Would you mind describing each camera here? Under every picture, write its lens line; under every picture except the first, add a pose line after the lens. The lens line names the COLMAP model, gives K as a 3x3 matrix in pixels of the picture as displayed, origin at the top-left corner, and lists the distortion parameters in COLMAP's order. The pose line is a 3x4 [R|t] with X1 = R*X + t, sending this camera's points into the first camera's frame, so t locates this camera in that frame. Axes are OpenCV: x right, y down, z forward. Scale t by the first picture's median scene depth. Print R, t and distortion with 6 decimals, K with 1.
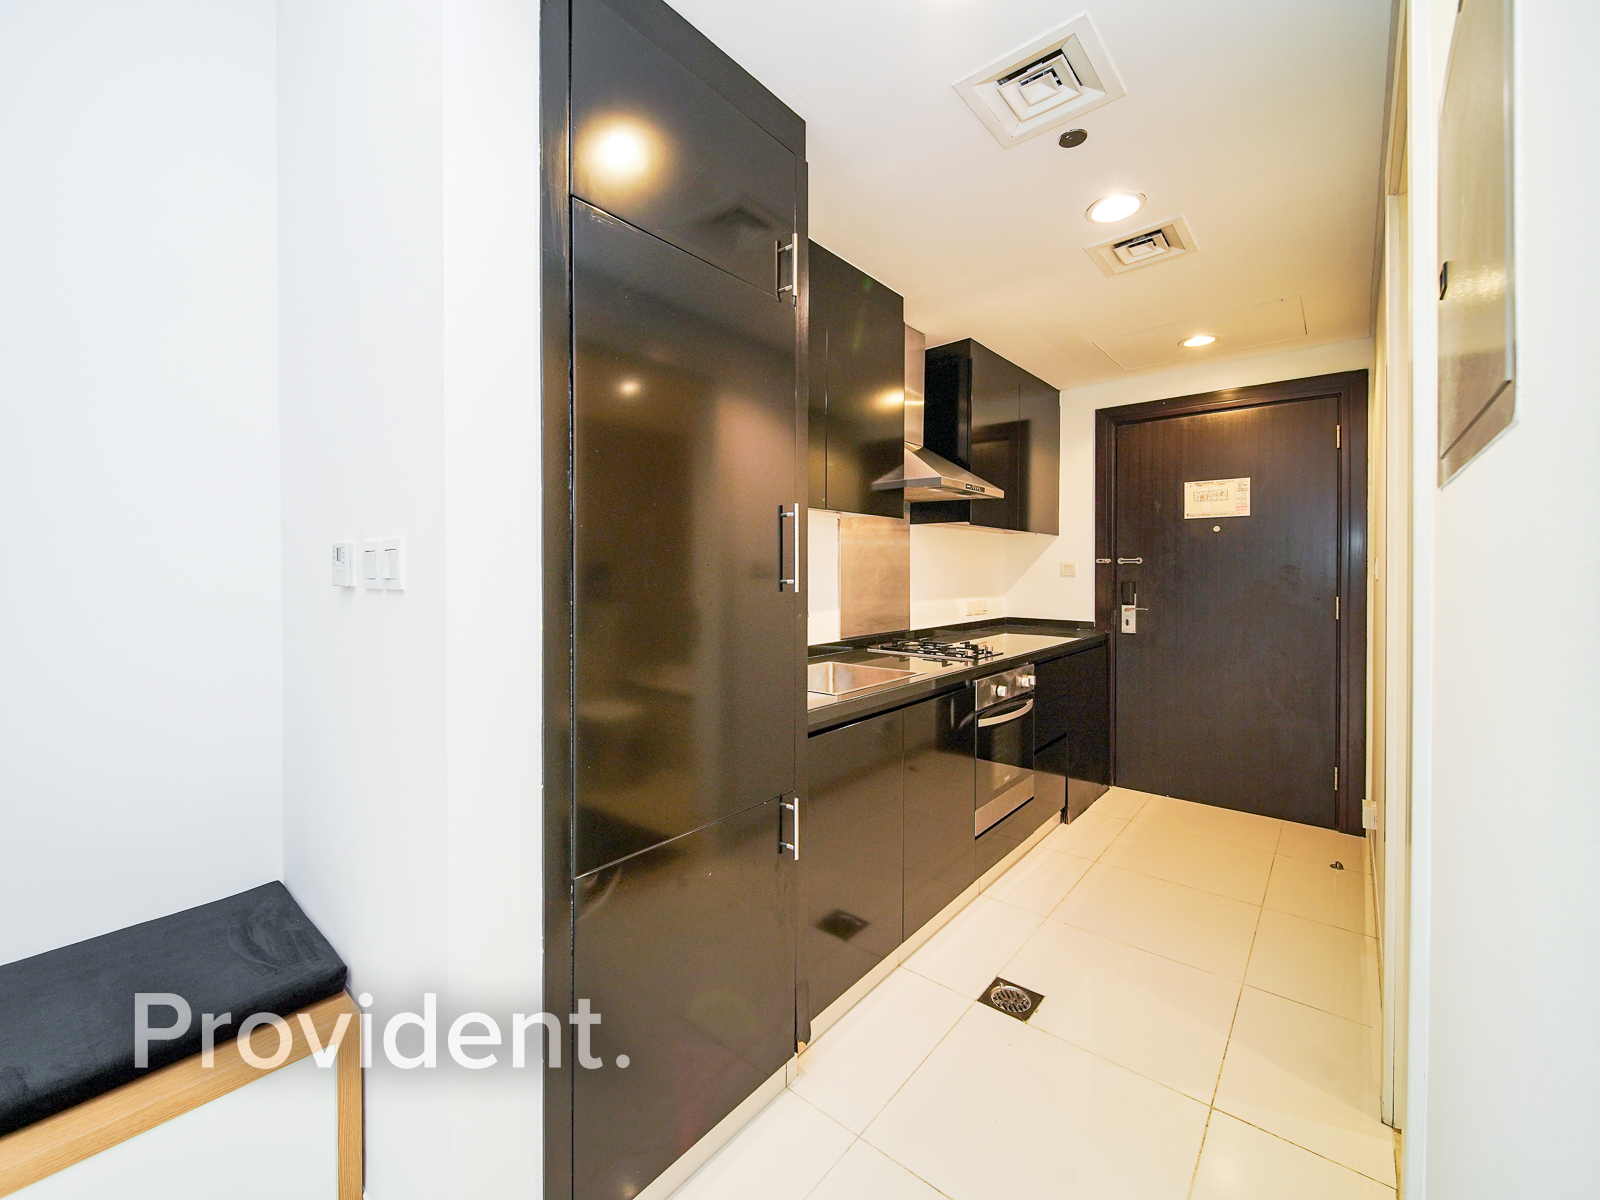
lens RADIAL K [[647.0, 0, 799.6], [0, 647.0, 573.3], [0, 0, 1]] dist [0.000329, 0.000000]
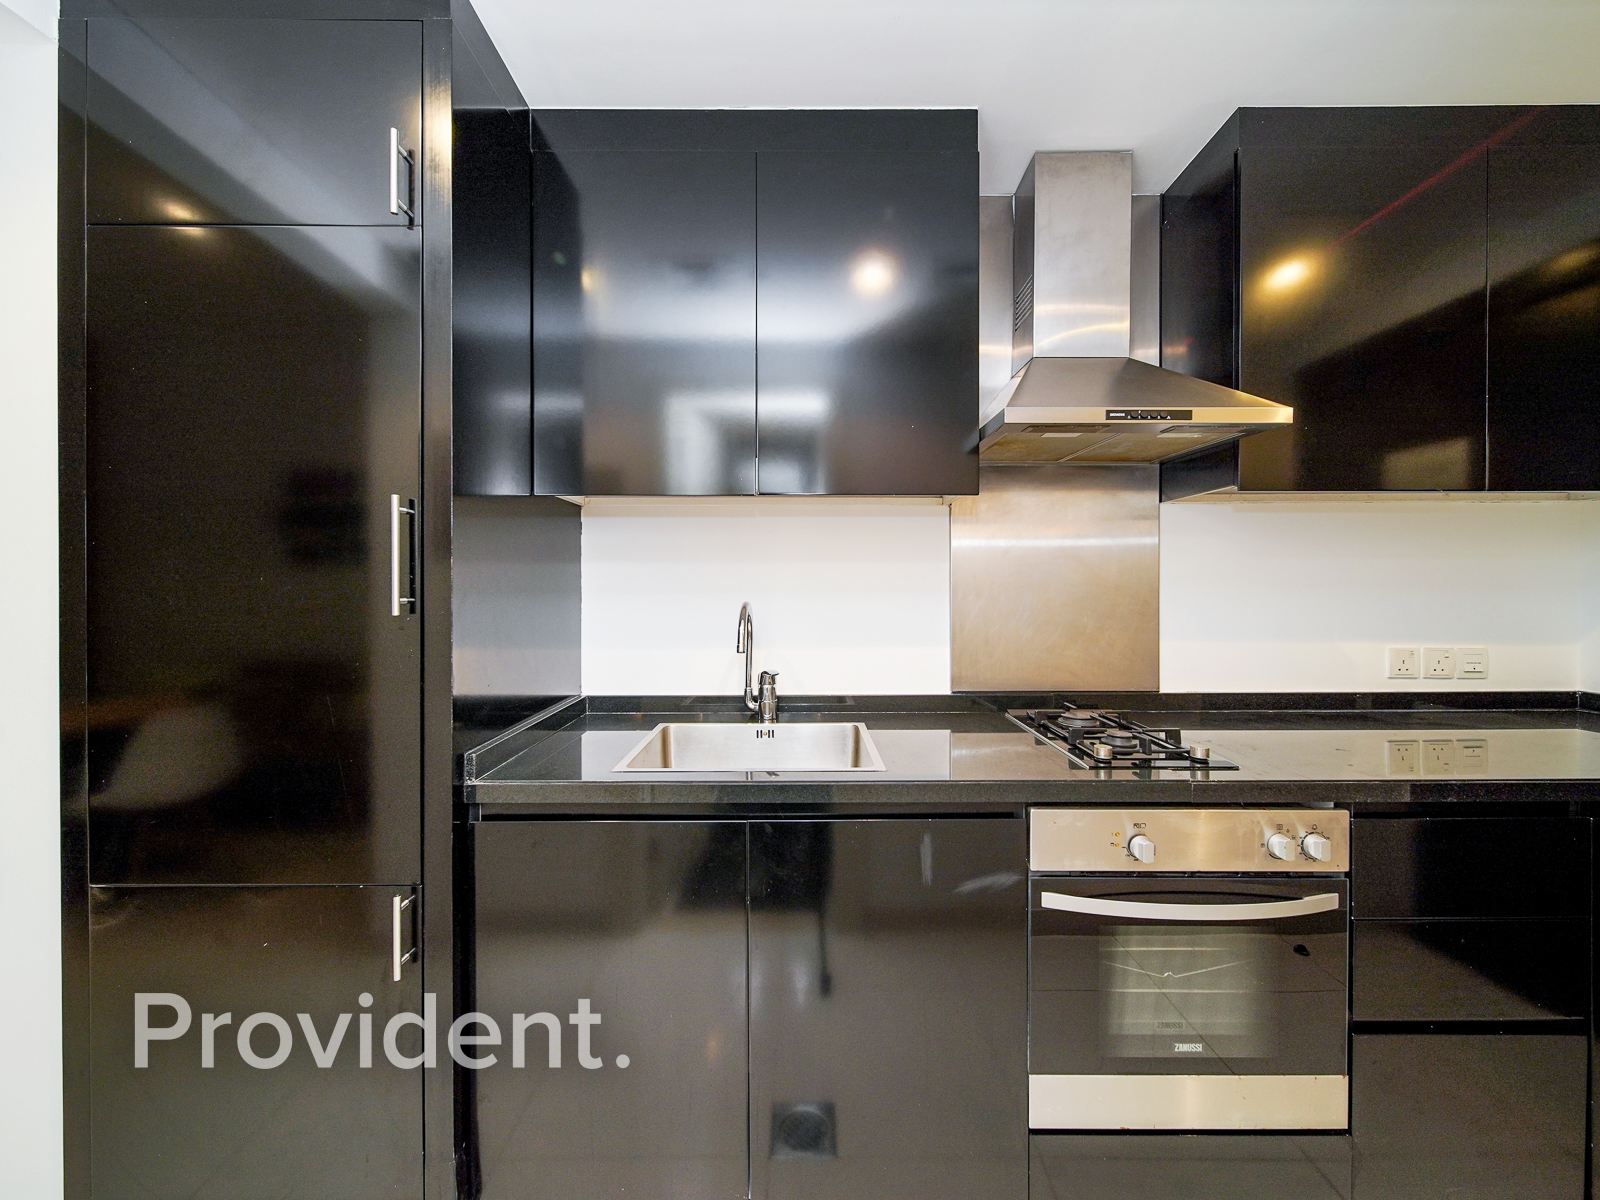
lens RADIAL K [[620.6, 0, 801.1], [0, 620.6, 589.4], [0, 0, 1]] dist [-0.000840, -0.000860]
pose [[0.644409, 0.000486, -0.764681, 0.446226], [-0.001667, 0.999998, -0.000769, -0.000128], [0.764680, 0.001770, 0.644408, 0.485695]]
